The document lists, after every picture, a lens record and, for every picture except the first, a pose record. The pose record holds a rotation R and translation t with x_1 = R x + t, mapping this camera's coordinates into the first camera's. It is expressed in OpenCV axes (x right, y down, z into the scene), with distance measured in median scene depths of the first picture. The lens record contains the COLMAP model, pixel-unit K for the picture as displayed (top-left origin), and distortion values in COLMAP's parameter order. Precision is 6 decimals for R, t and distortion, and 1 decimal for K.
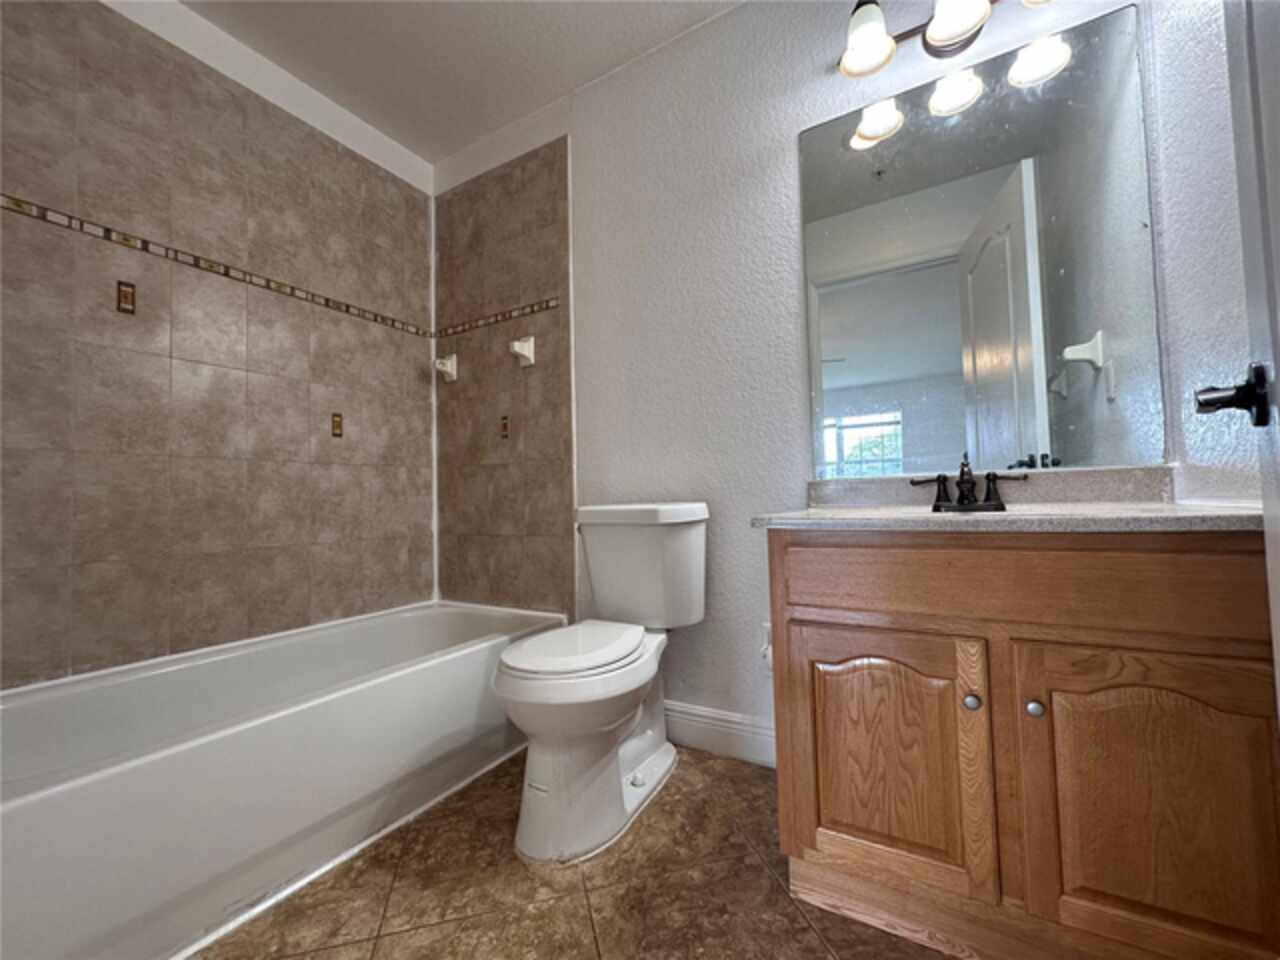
lens RADIAL K [[509.1, 0, 640.0], [0, 509.1, 480.0], [0, 0, 1]] dist [-0.003236, 0.001098]
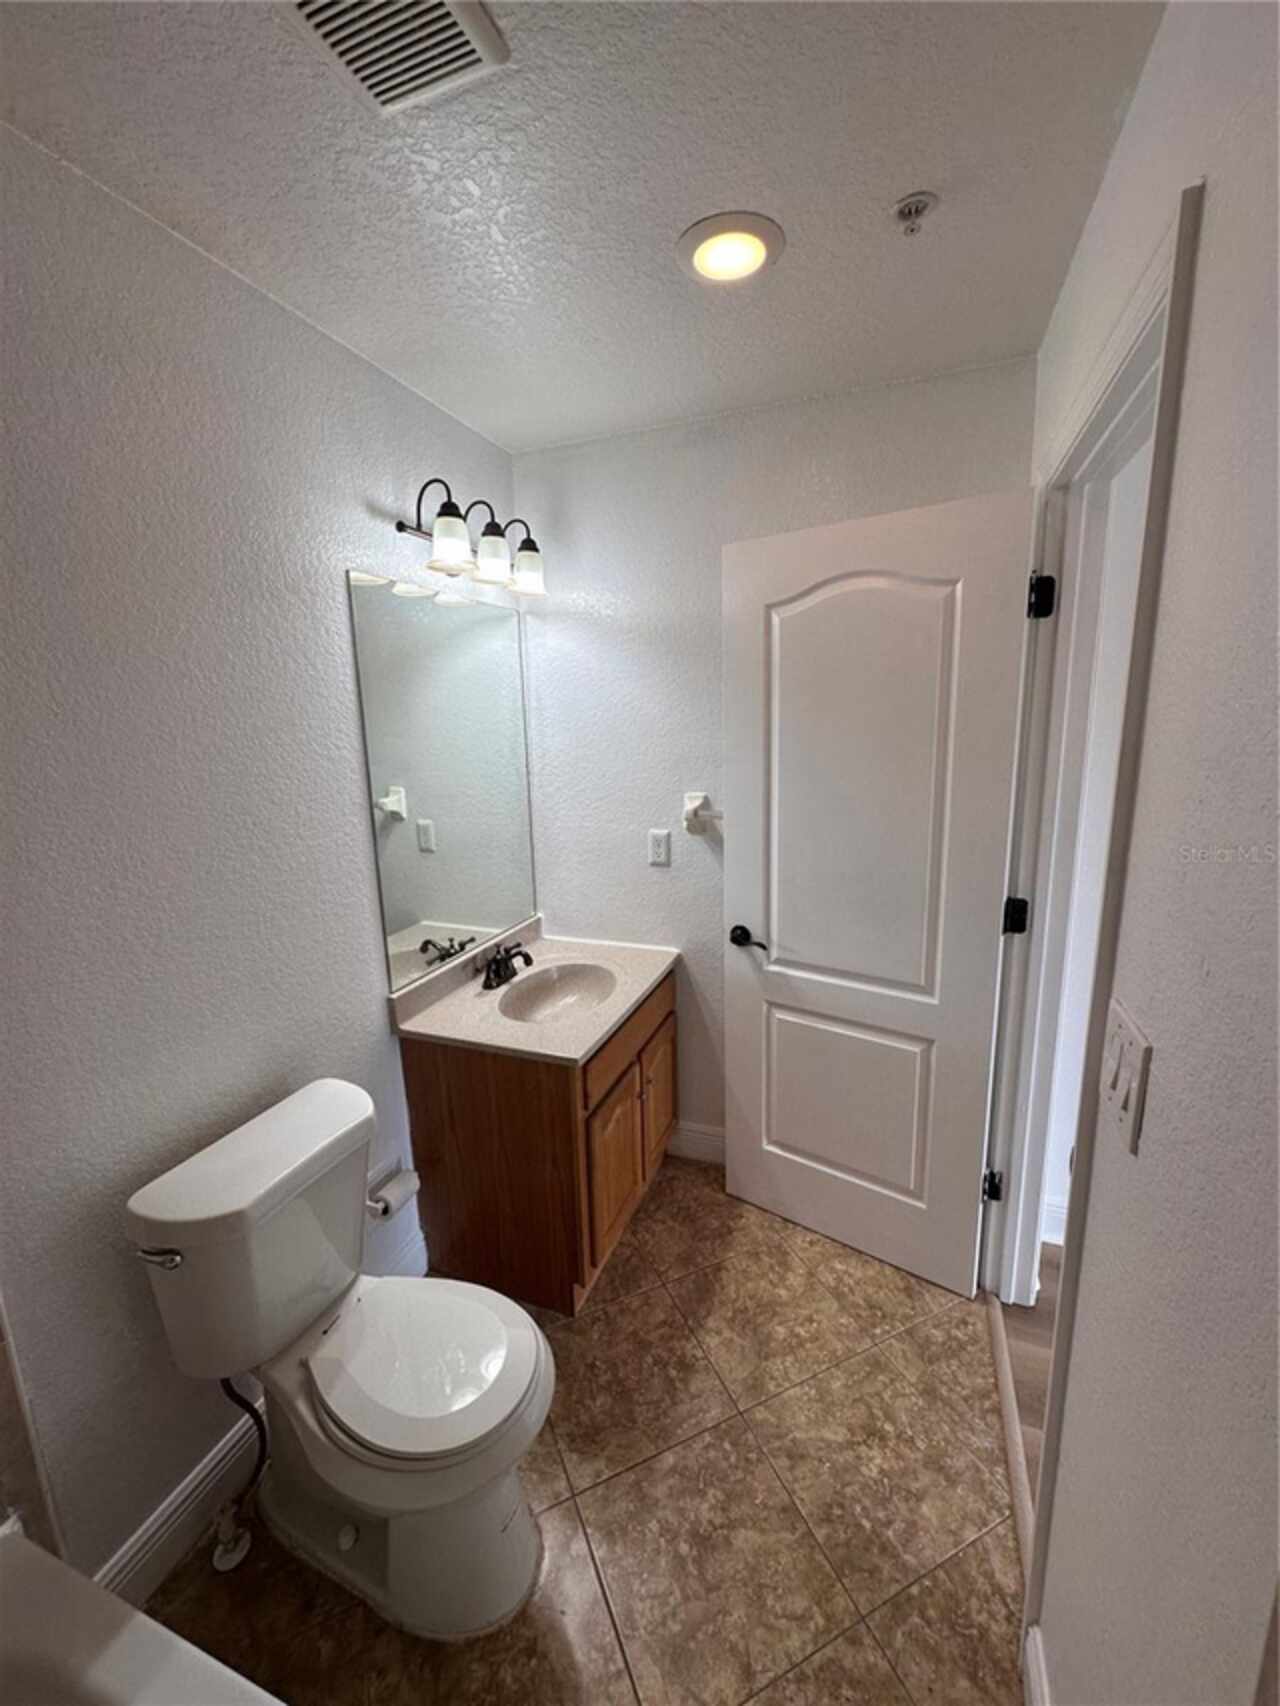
lens RADIAL K [[678.6, 0, 640.0], [0, 678.6, 853.0], [0, 0, 1]] dist [-0.003236, 0.001098]
pose [[-0.155632, -0.163855, 0.974131, -1.144506], [-0.008487, 0.986332, 0.164551, -0.600623], [-0.987779, 0.017342, -0.154895, 1.013562]]
